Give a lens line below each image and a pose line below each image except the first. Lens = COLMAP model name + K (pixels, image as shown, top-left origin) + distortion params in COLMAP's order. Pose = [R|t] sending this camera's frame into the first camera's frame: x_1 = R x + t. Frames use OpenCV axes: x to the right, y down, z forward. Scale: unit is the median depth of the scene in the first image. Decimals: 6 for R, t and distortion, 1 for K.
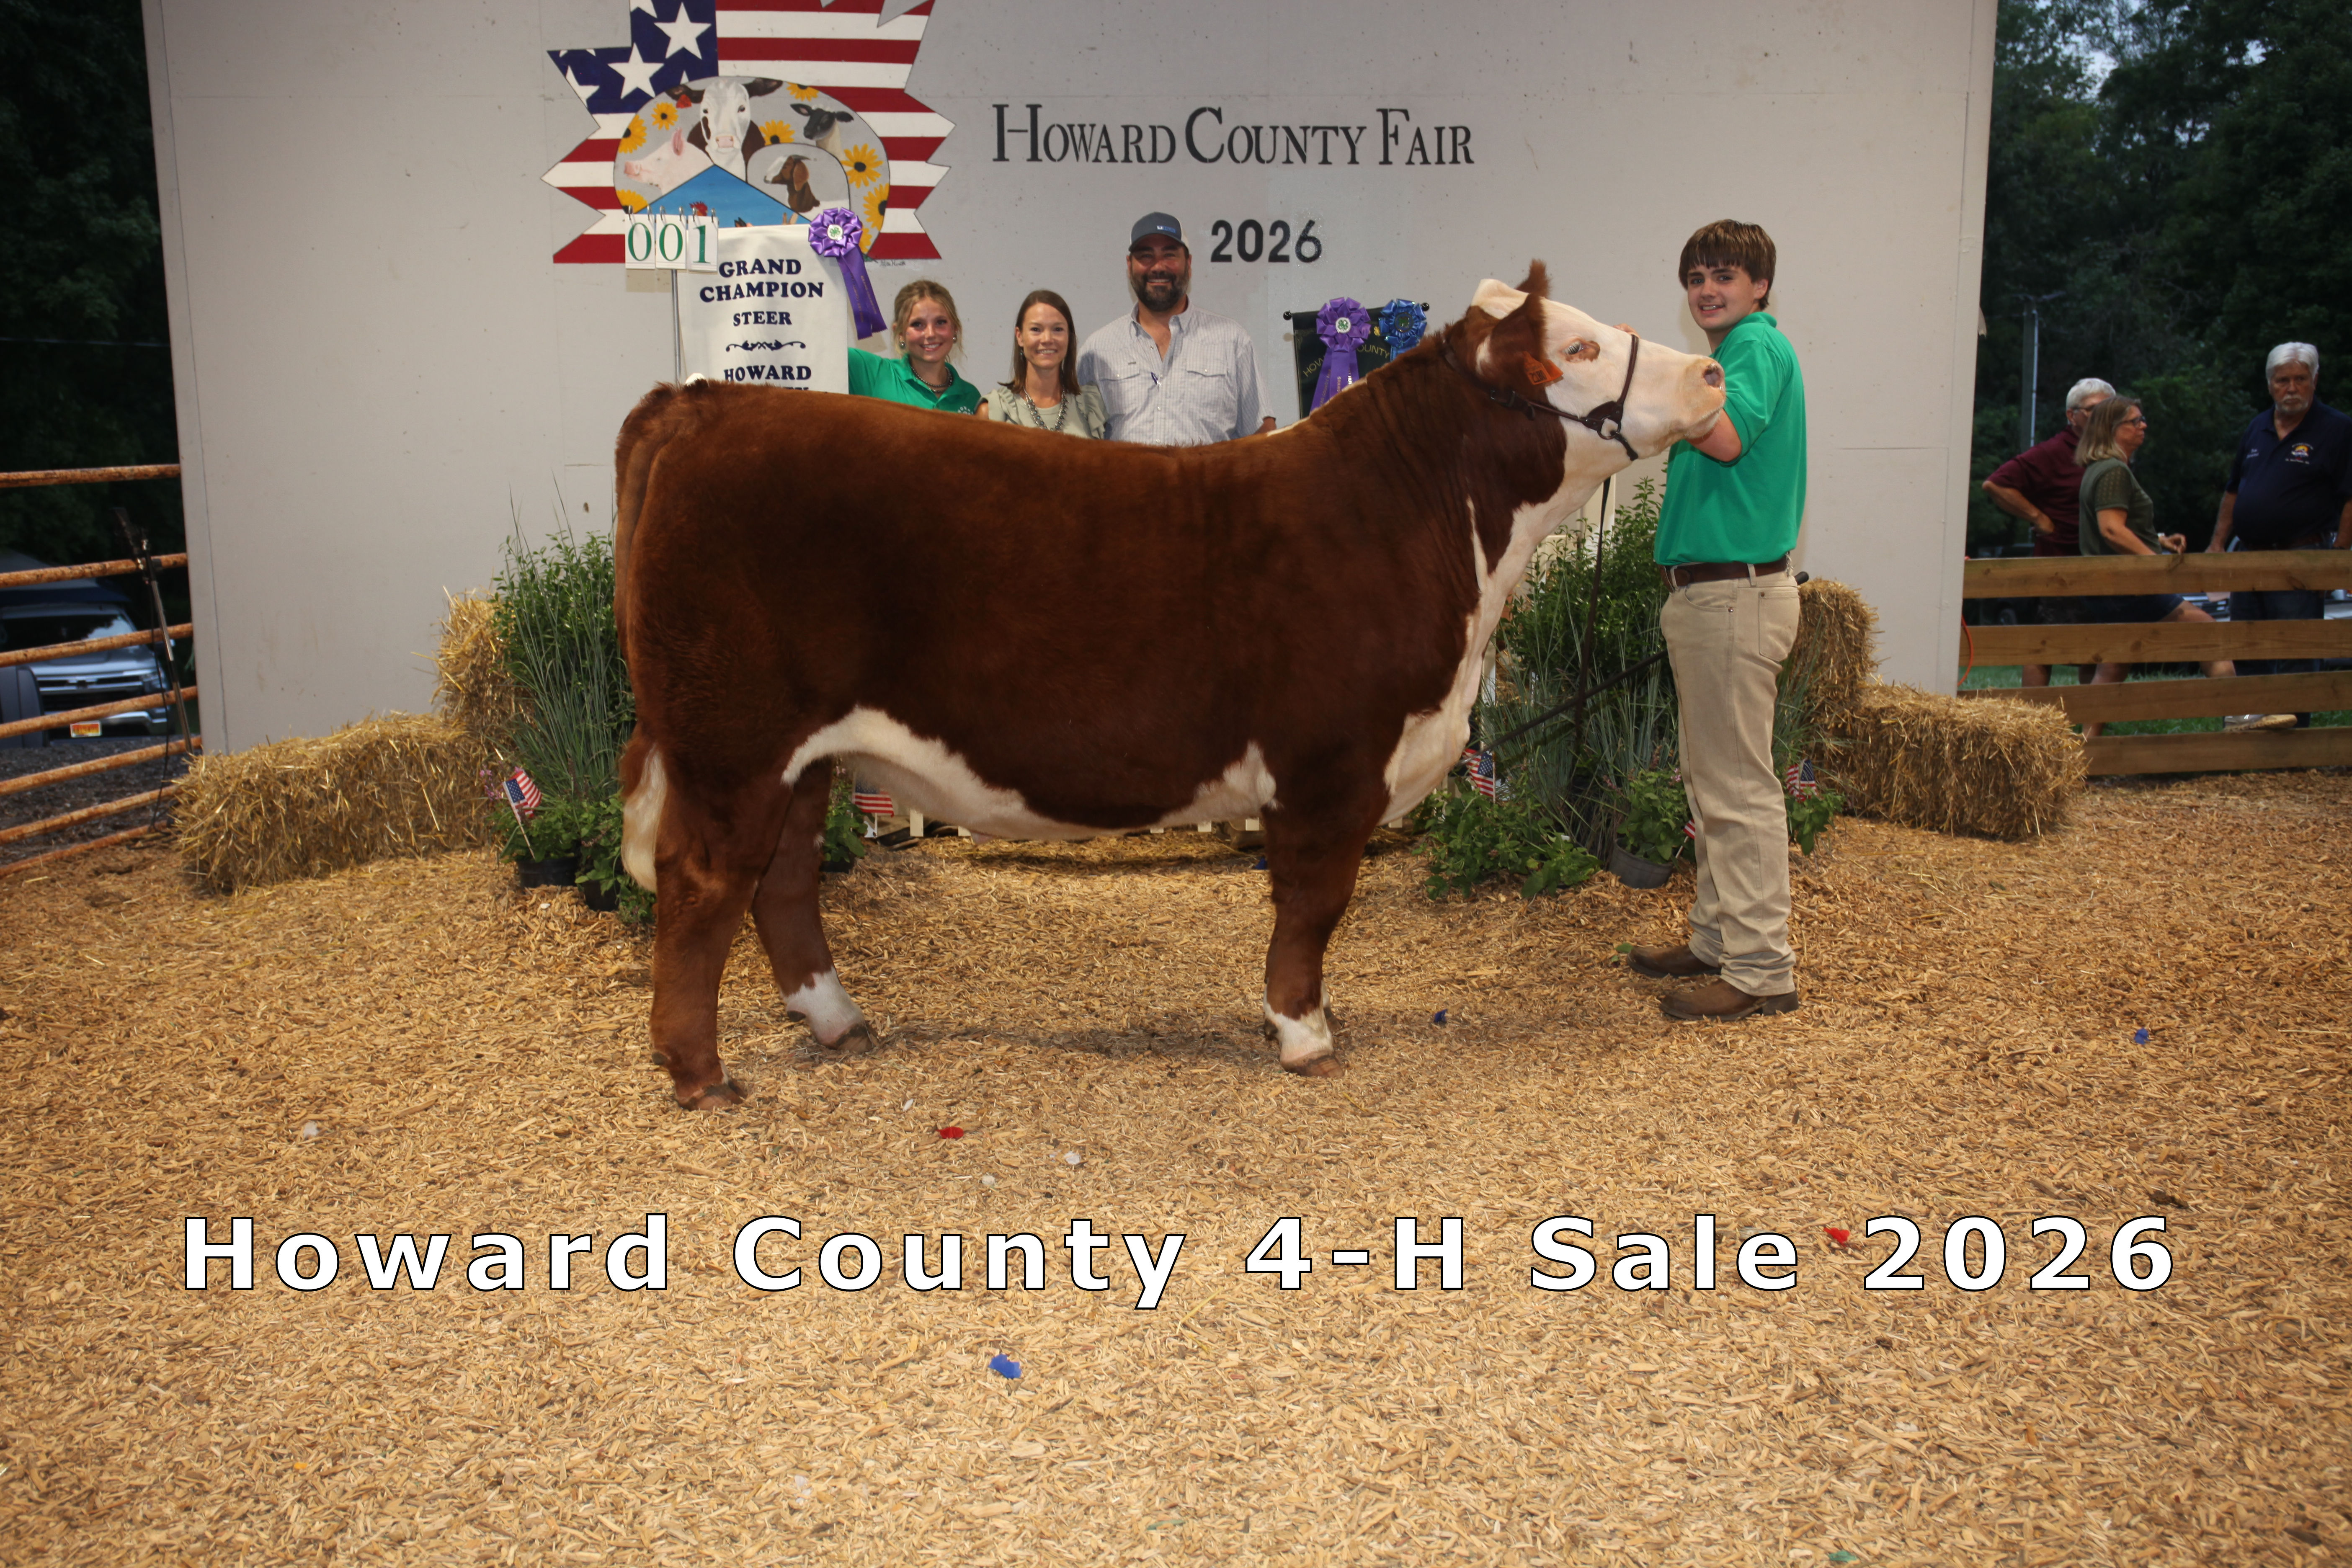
lens RADIAL K [[2267.7, 0, 1176.0], [0, 2267.7, 784.0], [0, 0, 1]] dist [-0.059131, 0.135134]
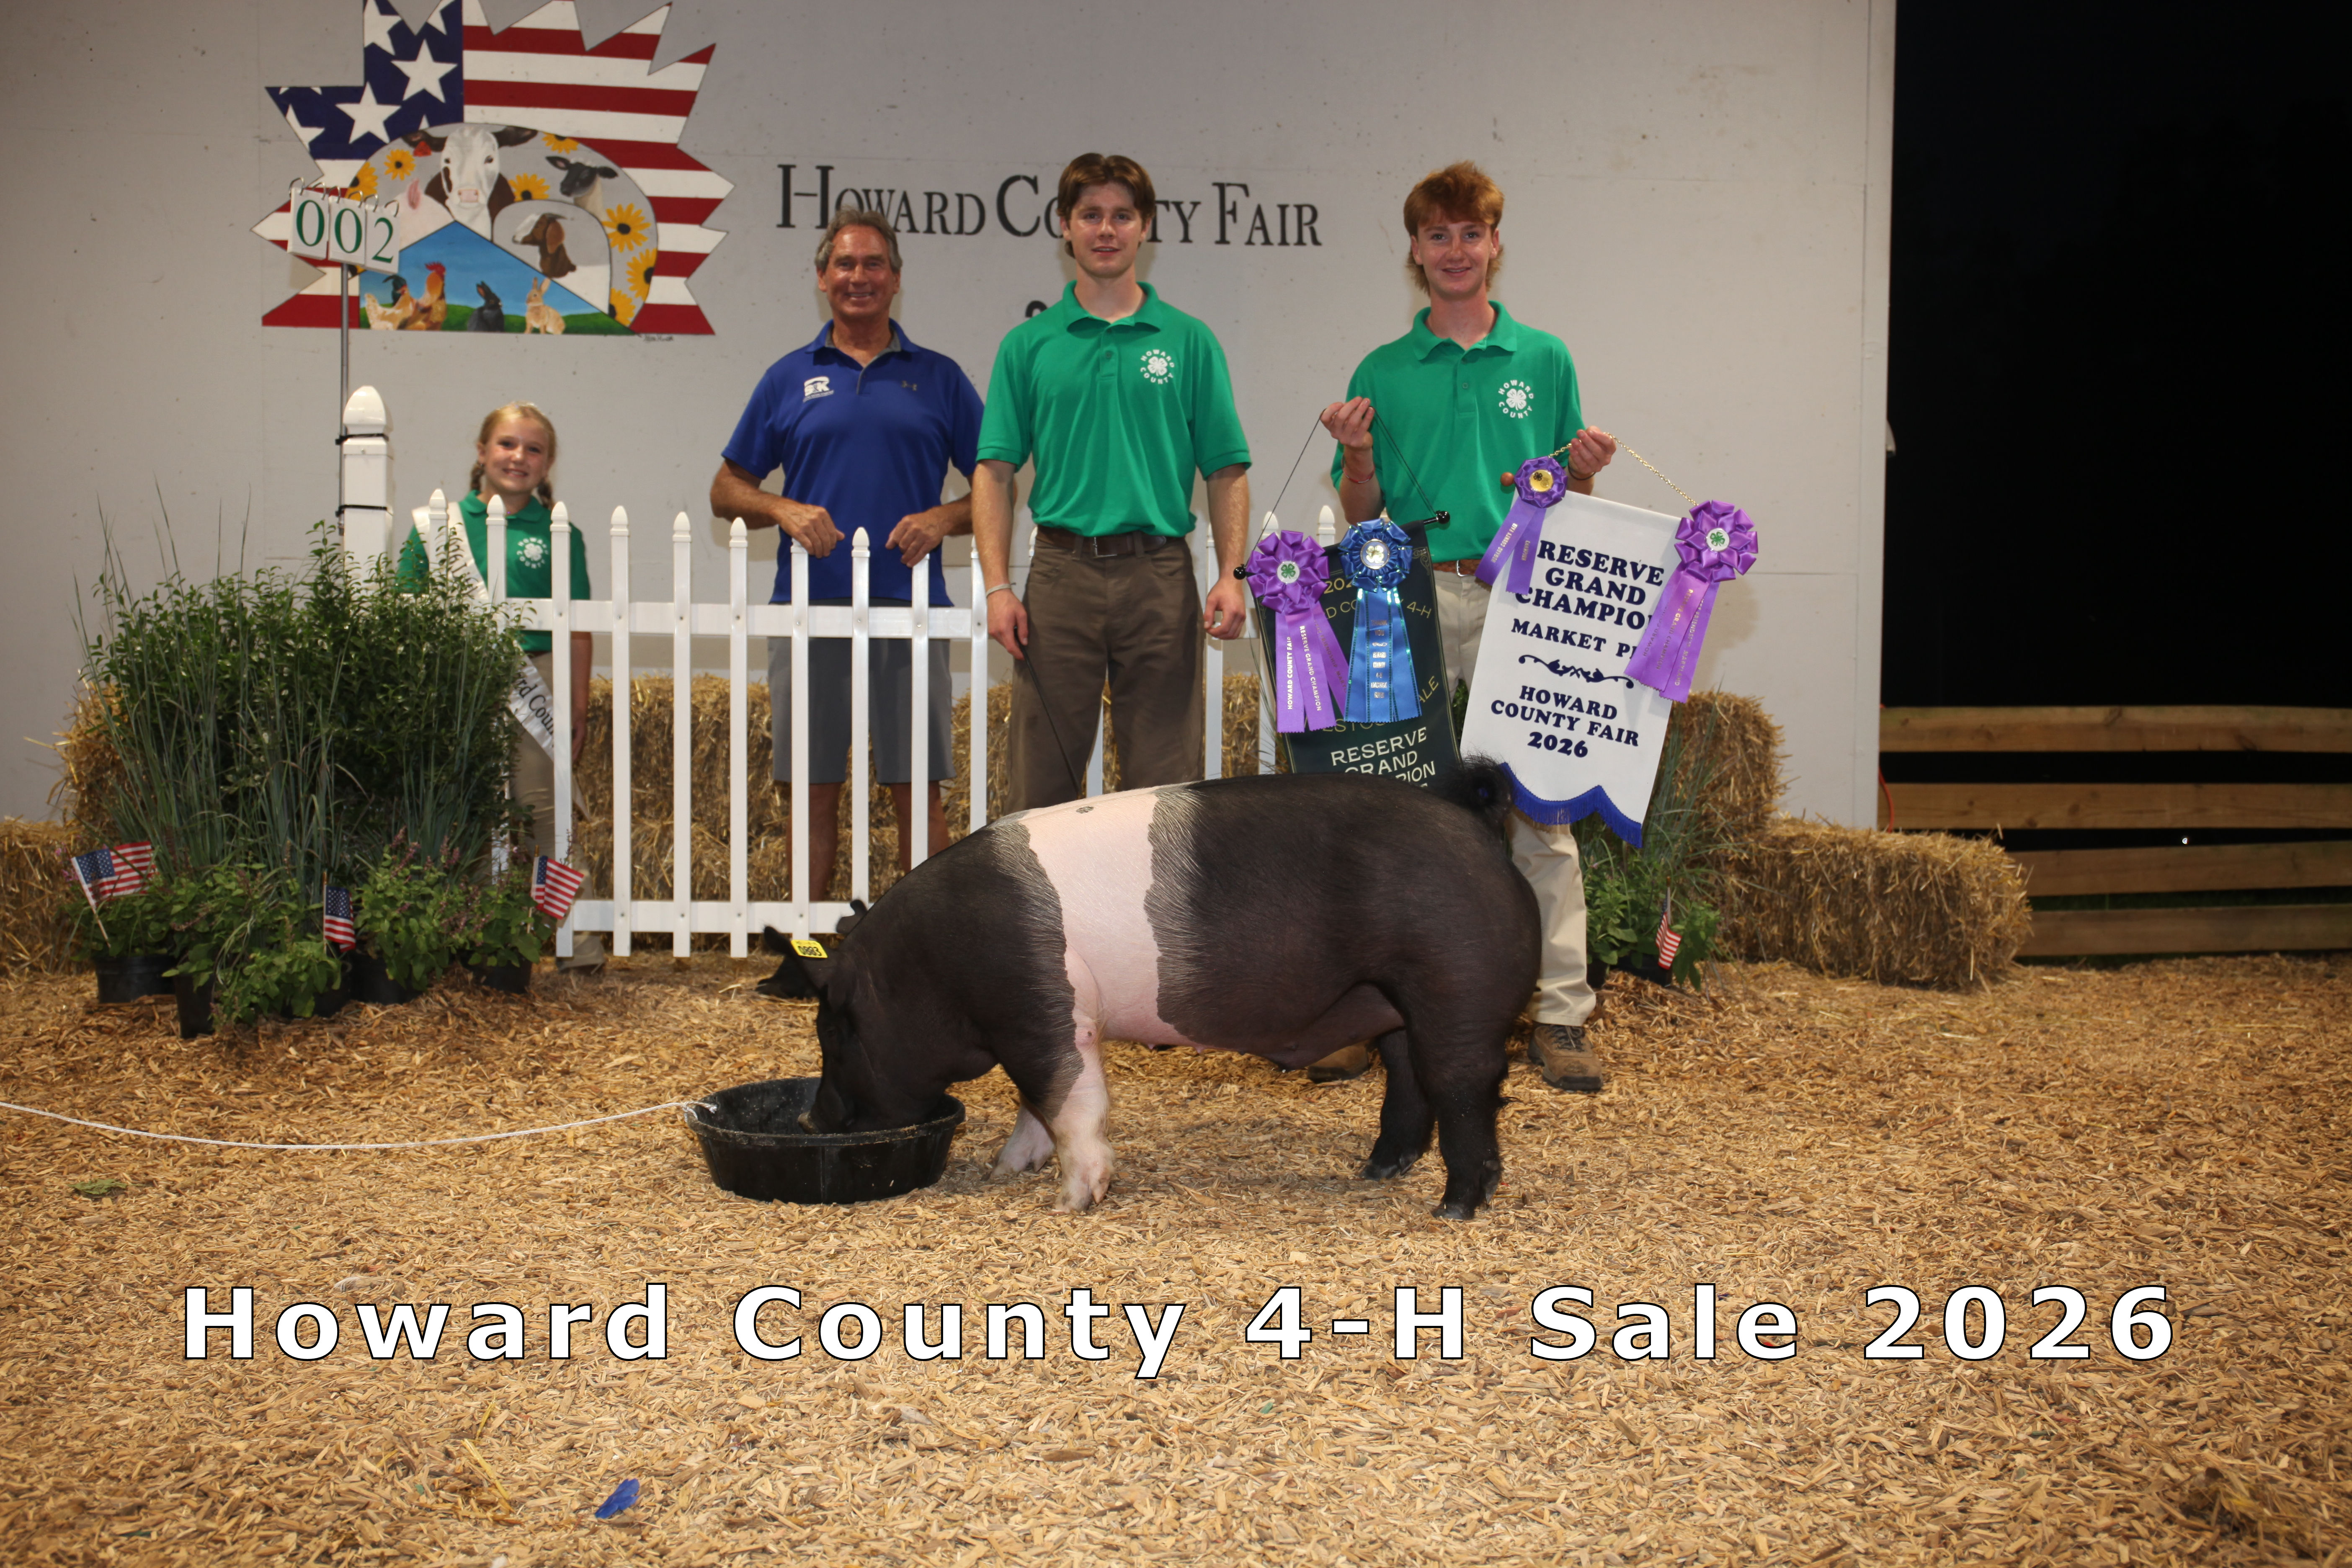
lens RADIAL K [[2318.4, 0, 1173.2], [0, 2318.4, 784.4], [0, 0, 1]] dist [-0.047056, 0.122018]
pose [[0.999033, 0.013611, 0.041812, 0.039117], [-0.007841, 0.990789, -0.135189, 0.060922], [-0.043267, 0.134730, 0.989937, 0.131181]]
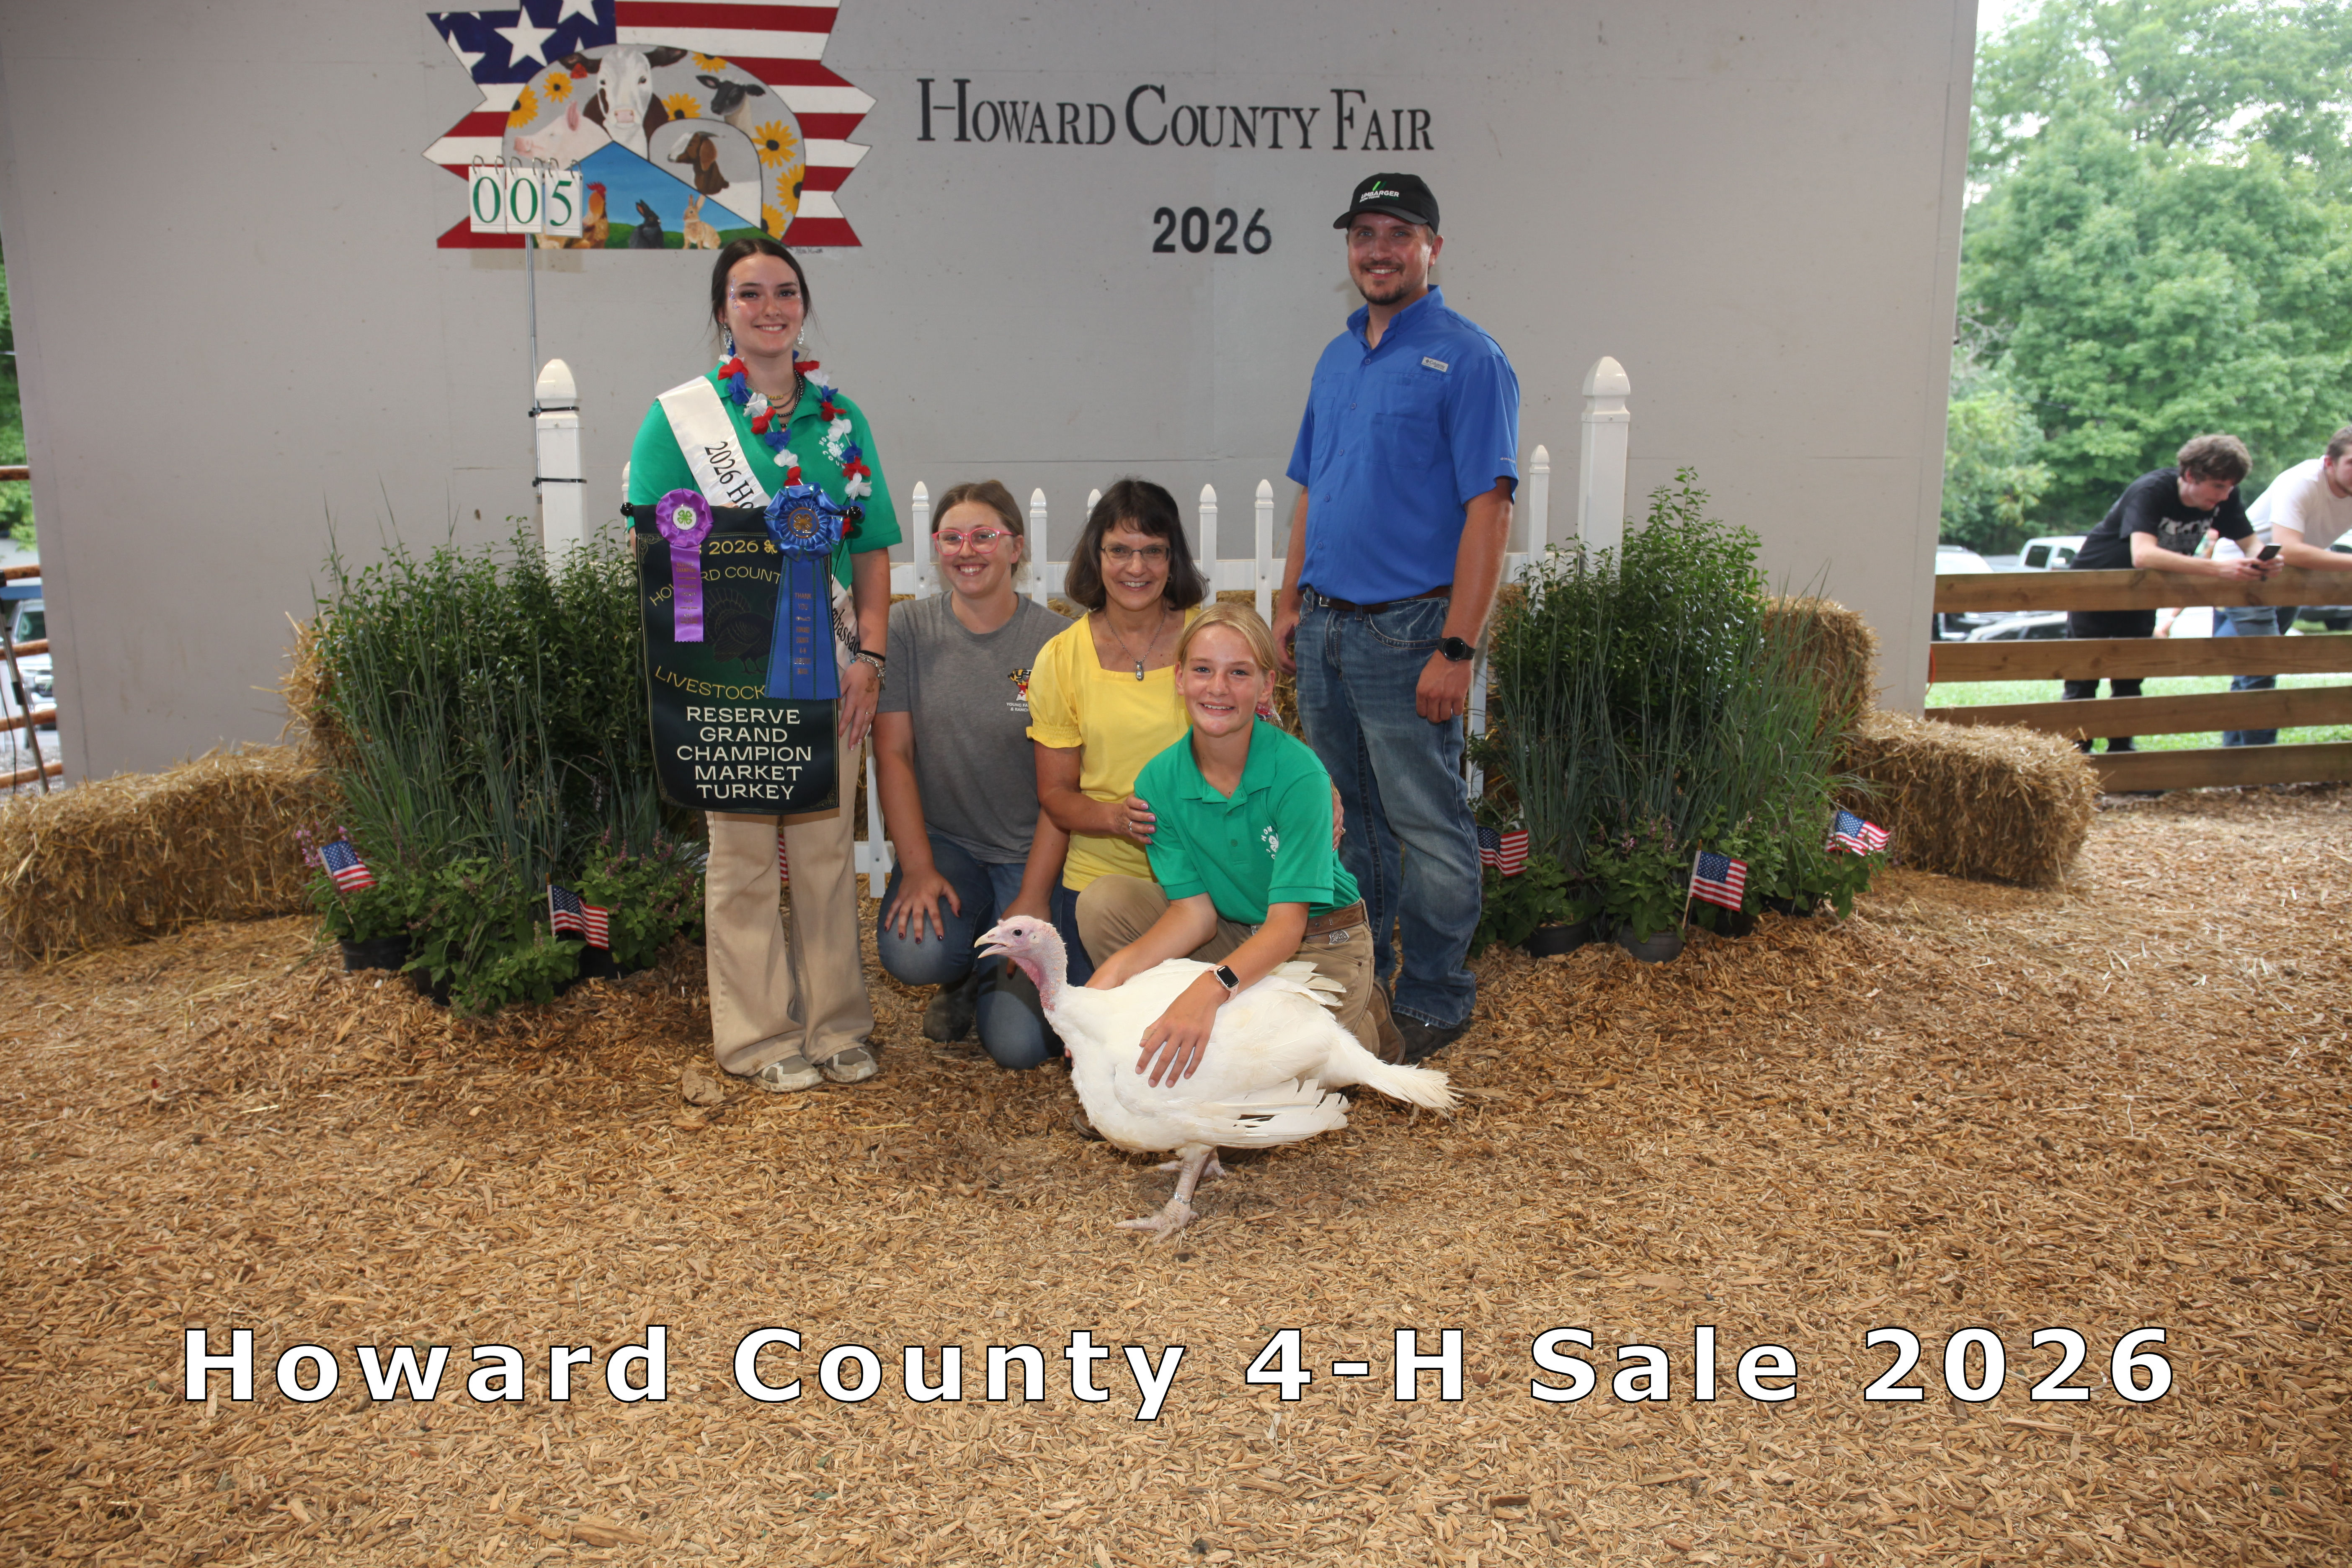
lens RADIAL K [[1917.2, 0, 1168.3], [0, 1917.2, 786.0], [0, 0, 1]] dist [-0.083810, 0.110217]
pose [[0.999368, -0.000804, 0.035525, -0.006386], [0.000016, 0.999754, 0.022179, -0.029335], [-0.035534, -0.022165, 0.999123, 0.216418]]
